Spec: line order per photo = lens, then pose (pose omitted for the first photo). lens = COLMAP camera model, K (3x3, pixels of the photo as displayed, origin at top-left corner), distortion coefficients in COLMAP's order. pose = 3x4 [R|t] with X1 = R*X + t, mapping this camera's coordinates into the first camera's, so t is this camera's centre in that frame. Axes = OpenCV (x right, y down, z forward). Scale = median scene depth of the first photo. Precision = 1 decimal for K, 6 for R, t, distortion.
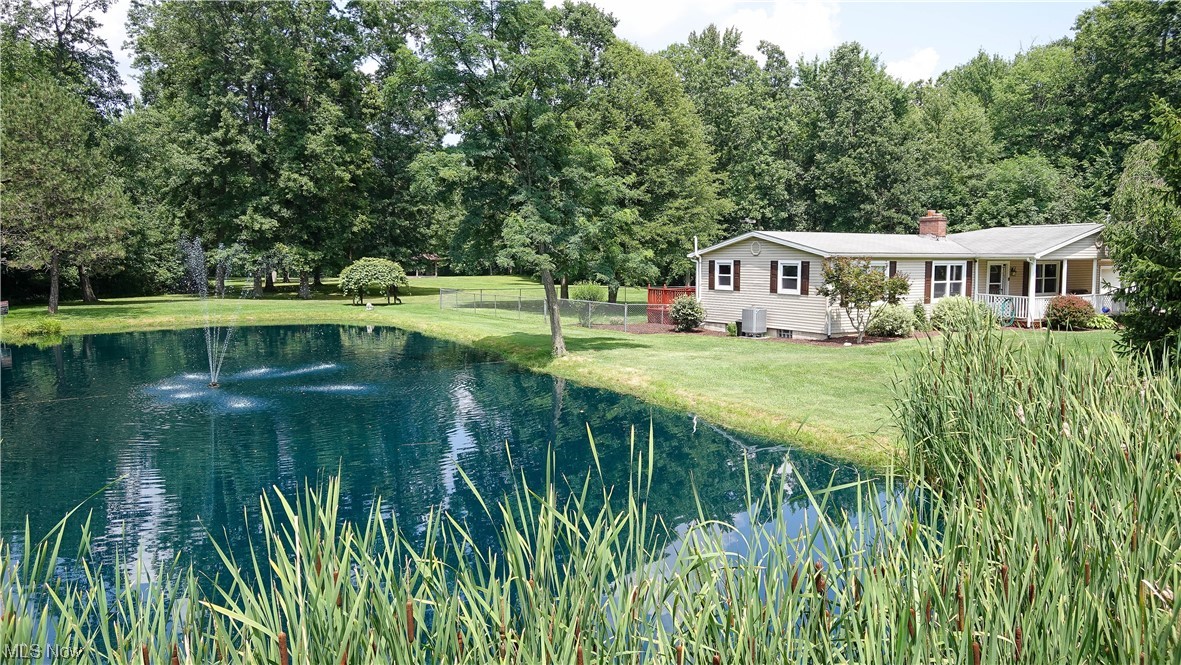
lens RADIAL K [[855.7, 0, 590.7], [0, 855.7, 352.8], [0, 0, 1]] dist [-0.001240, -0.000528]
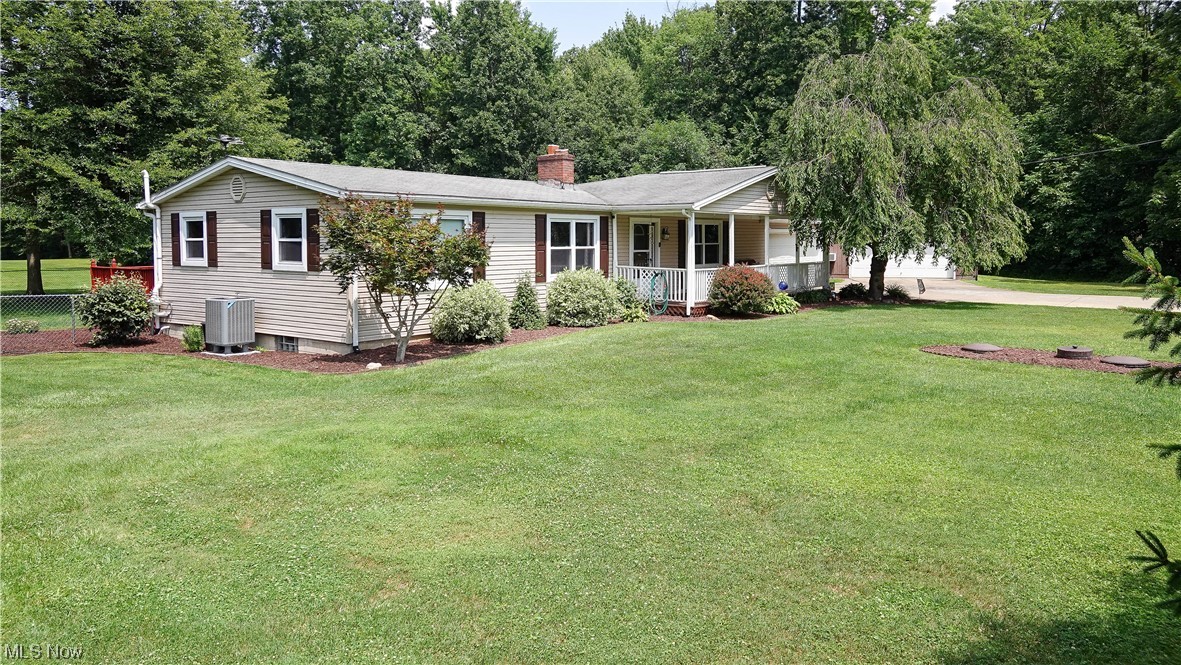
lens RADIAL K [[855.7, 0, 590.7], [0, 855.7, 352.8], [0, 0, 1]] dist [-0.001240, -0.000528]
pose [[0.934342, -0.050389, 0.352798, 0.189758], [0.043045, 0.998663, 0.028636, -0.021164], [-0.353770, -0.011570, 0.935261, 0.374942]]
